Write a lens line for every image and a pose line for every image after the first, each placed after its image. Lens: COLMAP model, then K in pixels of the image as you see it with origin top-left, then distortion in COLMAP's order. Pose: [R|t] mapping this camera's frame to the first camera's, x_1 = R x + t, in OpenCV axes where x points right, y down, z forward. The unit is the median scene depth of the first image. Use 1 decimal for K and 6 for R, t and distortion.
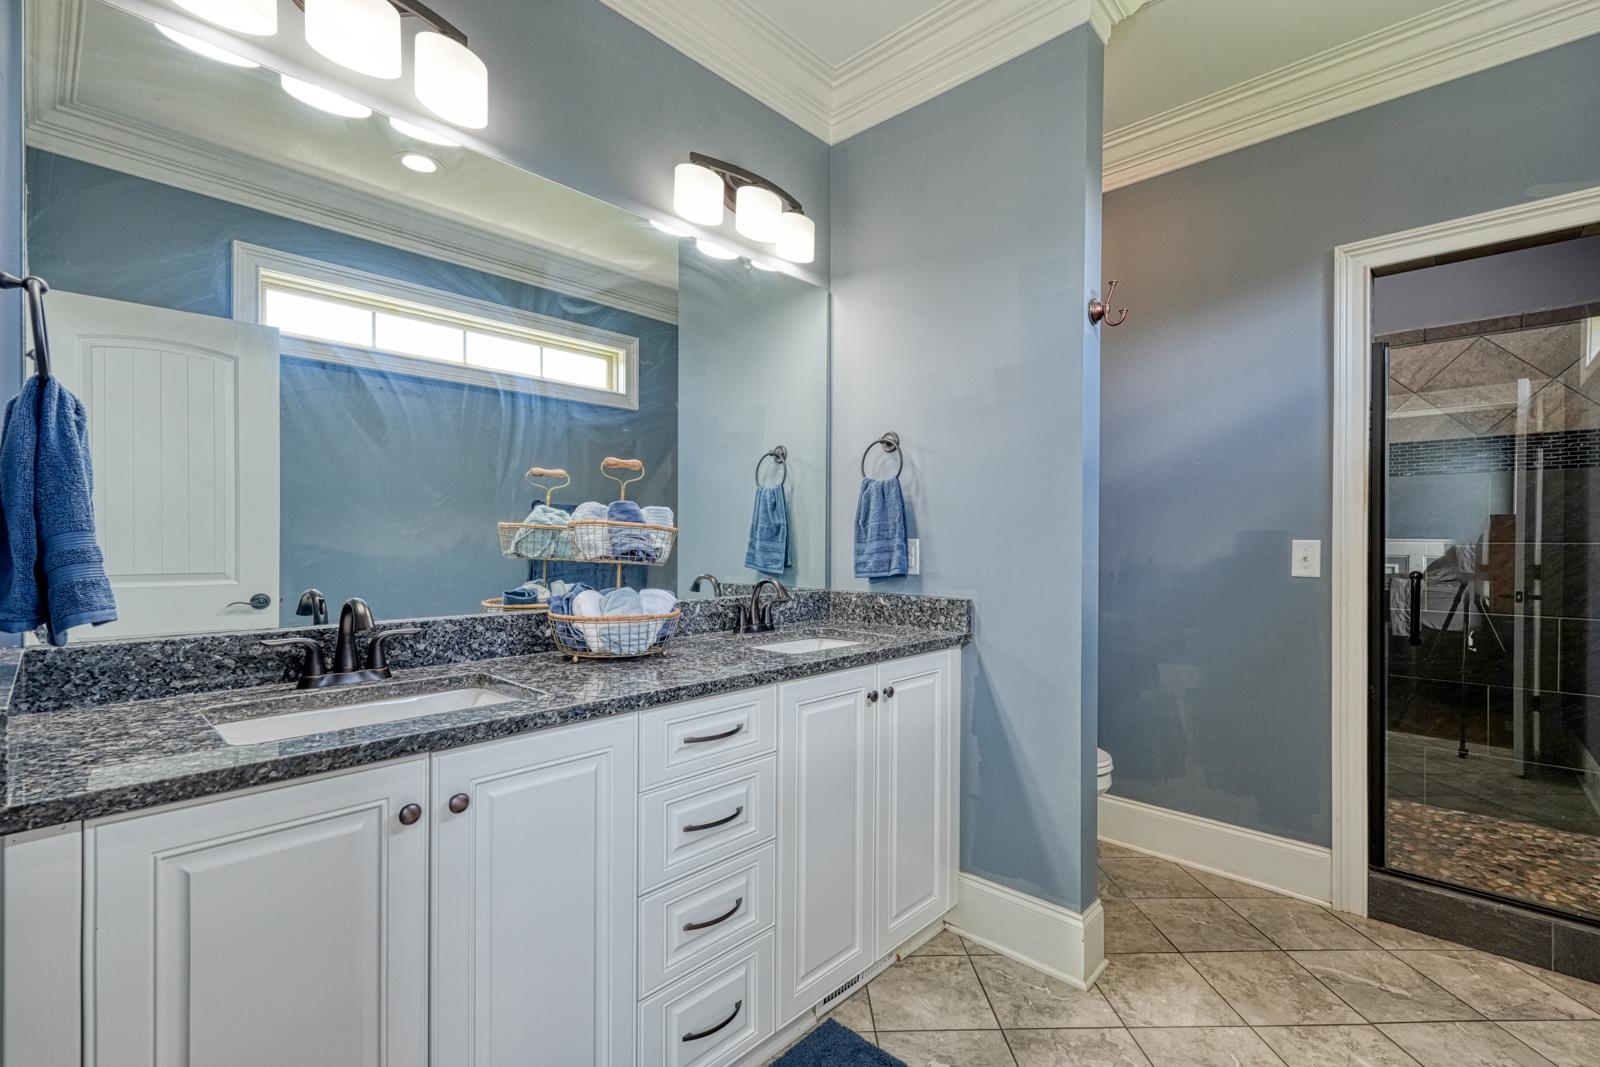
lens RADIAL K [[700.7, 0, 802.6], [0, 700.7, 545.2], [0, 0, 1]] dist [-0.000417, -0.000345]
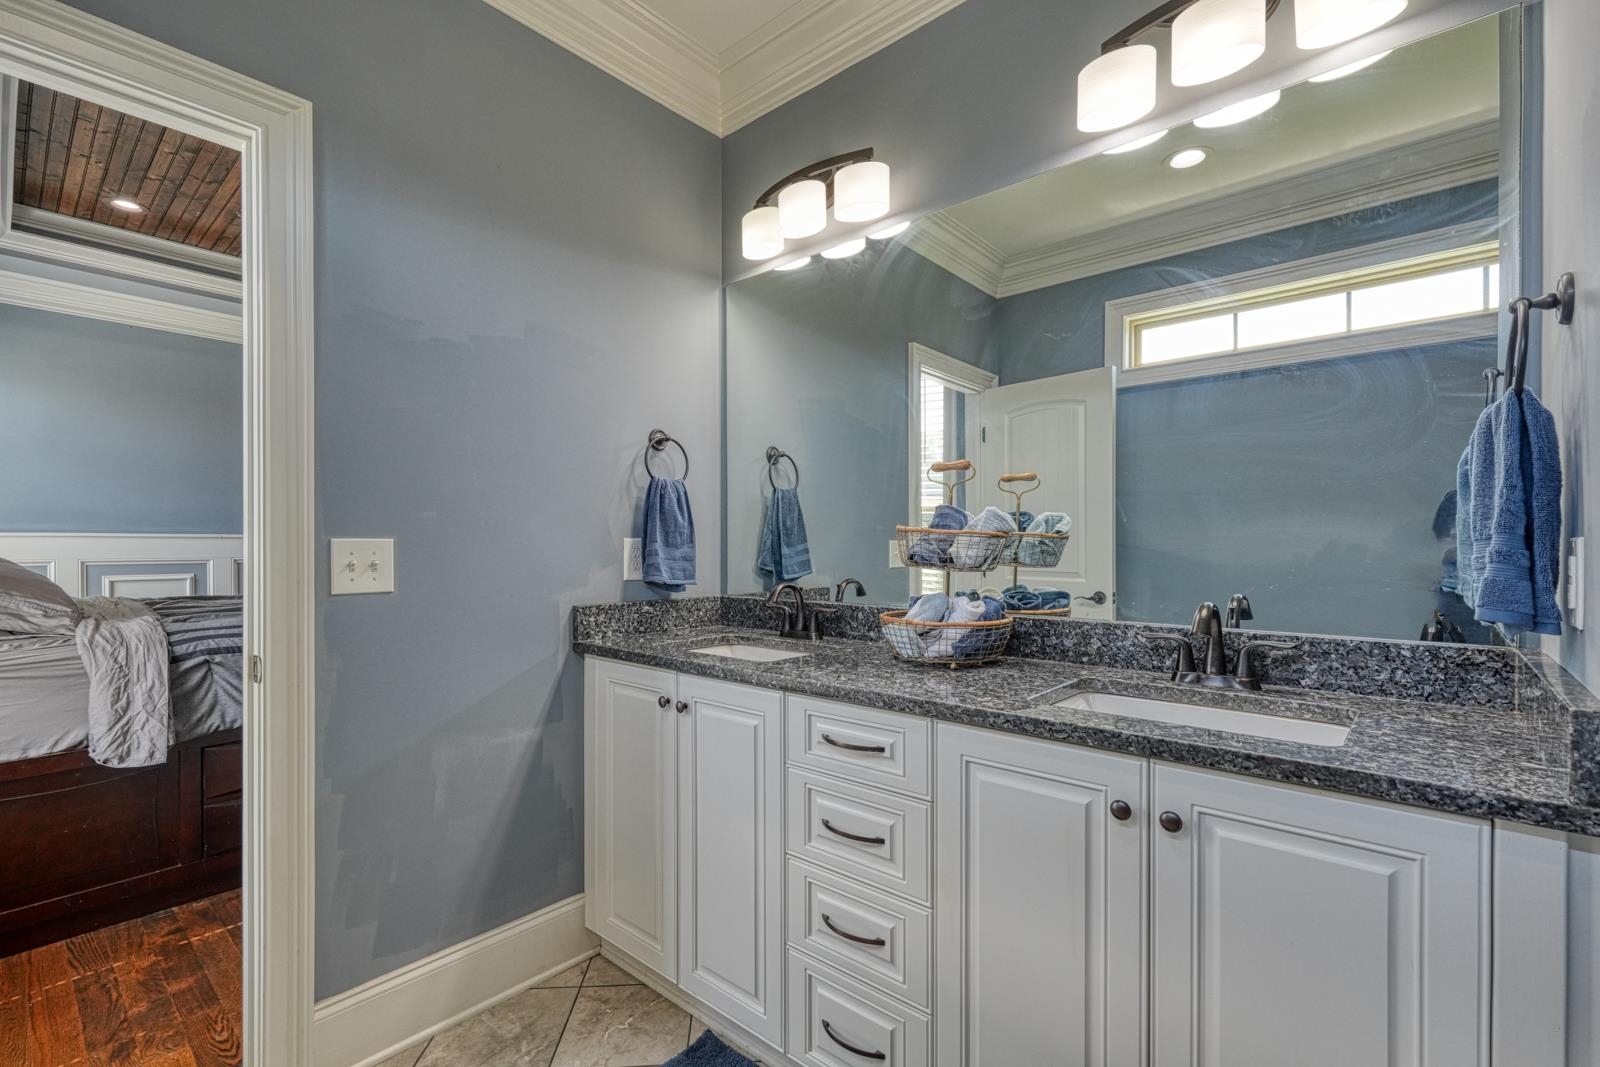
lens RADIAL K [[700.7, 0, 802.6], [0, 700.7, 545.2], [0, 0, 1]] dist [-0.000417, -0.000345]
pose [[0.050197, -0.006257, -0.998720, 0.445745], [-0.001739, 0.999978, -0.006352, 0.000921], [0.998738, 0.002055, 0.050185, 0.468075]]
